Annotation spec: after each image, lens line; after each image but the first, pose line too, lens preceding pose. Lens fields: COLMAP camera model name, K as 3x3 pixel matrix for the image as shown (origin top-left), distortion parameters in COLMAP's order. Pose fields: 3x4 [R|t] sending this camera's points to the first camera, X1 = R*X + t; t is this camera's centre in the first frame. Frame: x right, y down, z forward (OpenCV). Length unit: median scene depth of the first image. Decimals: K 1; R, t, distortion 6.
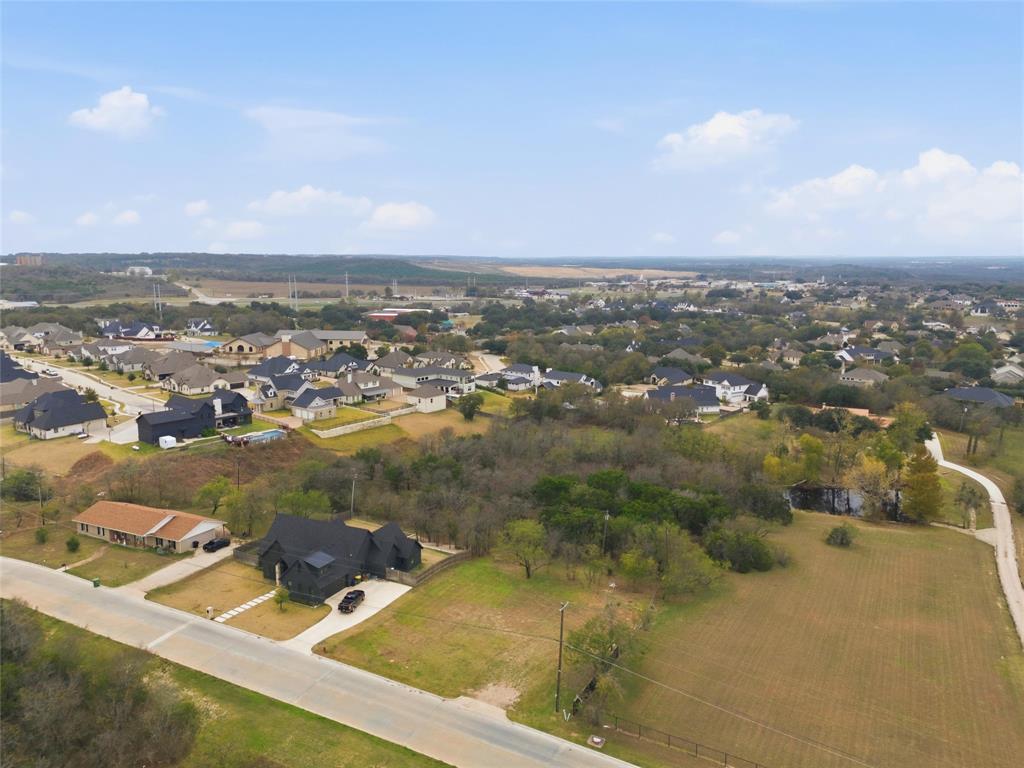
lens RADIAL K [[747.0, 0, 513.5], [0, 747.0, 382.7], [0, 0, 1]] dist [0.088612, -0.084567]
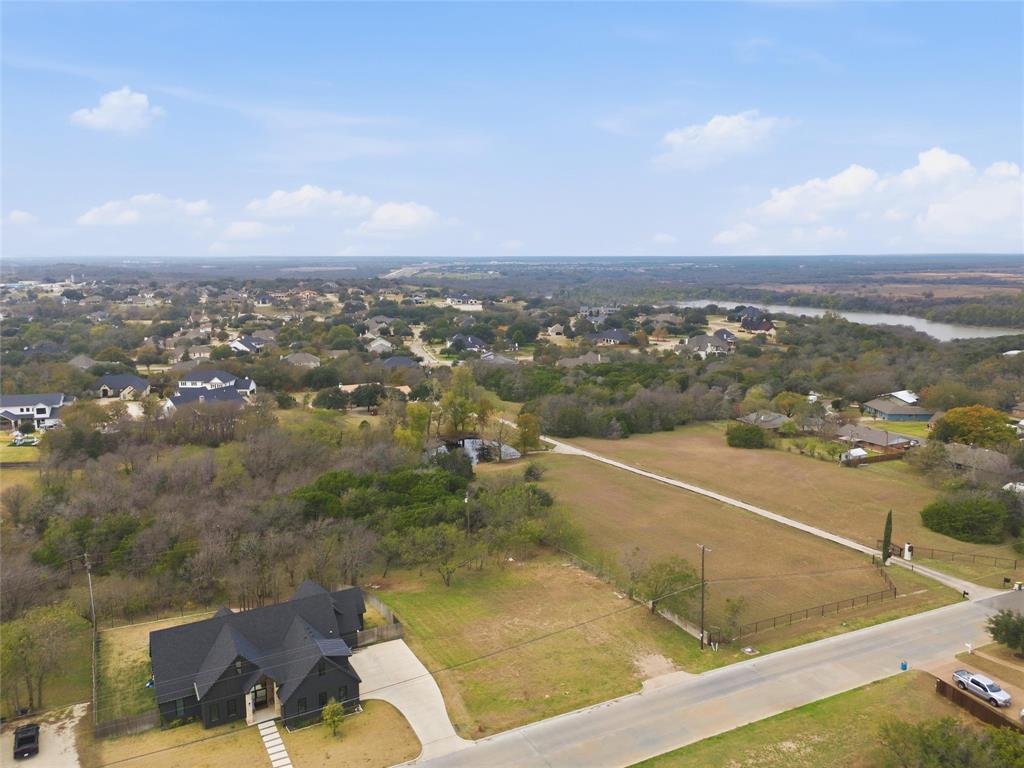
lens RADIAL K [[747.0, 0, 513.5], [0, 747.0, 382.7], [0, 0, 1]] dist [0.088612, -0.084567]
pose [[0.575546, -0.138217, 0.806005, -0.617483], [0.138622, 0.987839, 0.070413, -0.029157], [-0.805935, 0.071204, 0.587706, 0.393409]]
